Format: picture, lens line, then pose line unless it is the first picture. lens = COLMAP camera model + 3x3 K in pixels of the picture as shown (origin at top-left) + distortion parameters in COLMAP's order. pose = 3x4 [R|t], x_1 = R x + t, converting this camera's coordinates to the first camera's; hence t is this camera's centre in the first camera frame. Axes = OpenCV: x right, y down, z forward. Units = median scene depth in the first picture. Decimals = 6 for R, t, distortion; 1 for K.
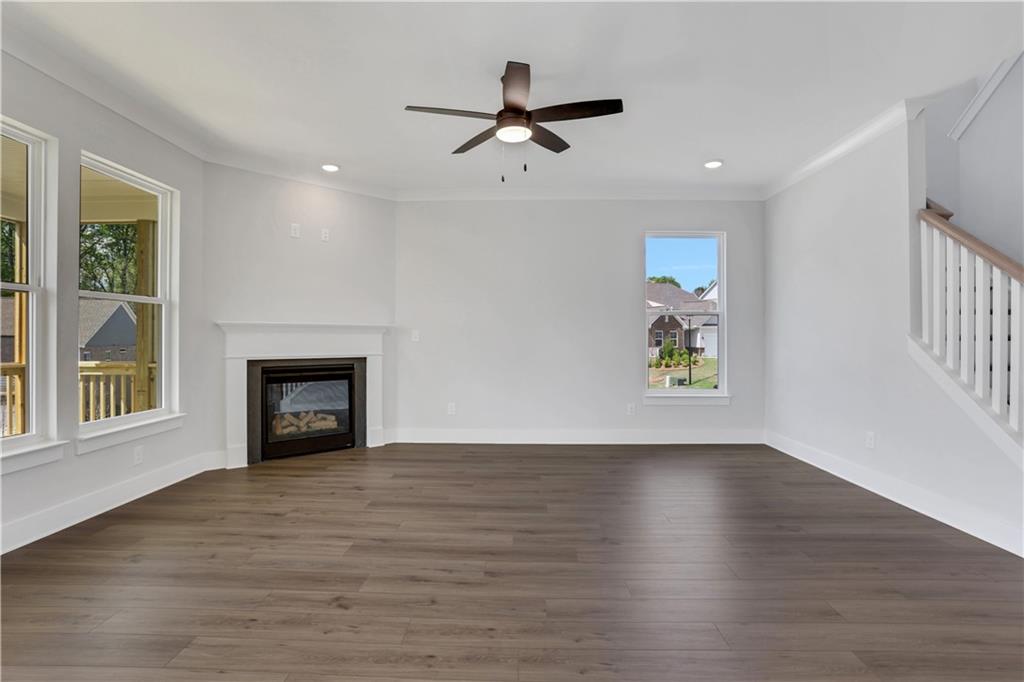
lens RADIAL K [[472.3, 0, 512.0], [0, 472.3, 341.0], [0, 0, 1]] dist [-0.004193, 0.000069]
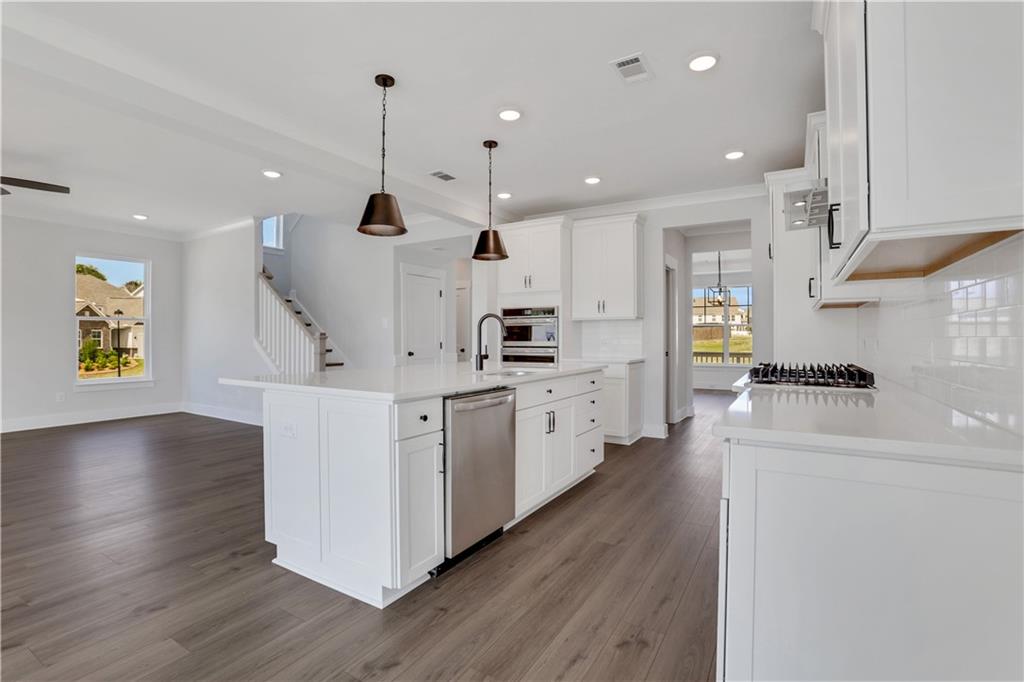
lens RADIAL K [[472.3, 0, 512.0], [0, 472.3, 341.0], [0, 0, 1]] dist [-0.004193, 0.000069]
pose [[0.492680, -0.004020, 0.870202, -0.204177], [0.004559, 0.999988, 0.002039, 0.006254], [-0.870199, 0.002963, 0.492692, -0.546871]]
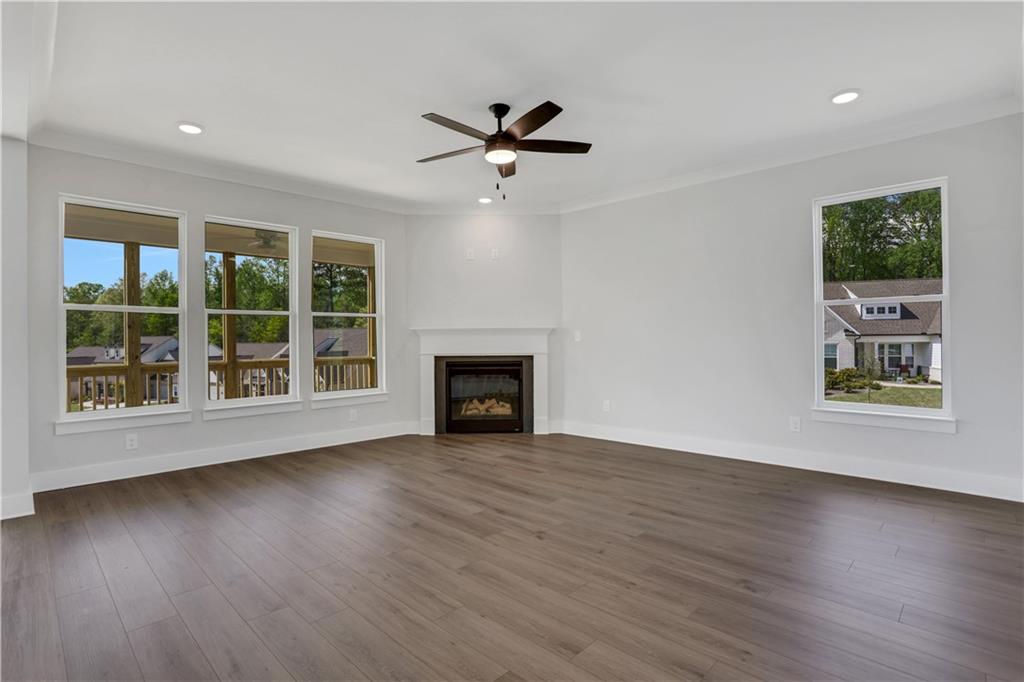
lens RADIAL K [[480.0, 0, 512.0], [0, 480.0, 341.0], [0, 0, 1]] dist [-0.002517, -0.000183]
pose [[0.766326, -0.006864, -0.642415, 0.407048], [0.005349, 0.999976, -0.004304, 0.003900], [0.642429, -0.000138, 0.766345, 0.076883]]
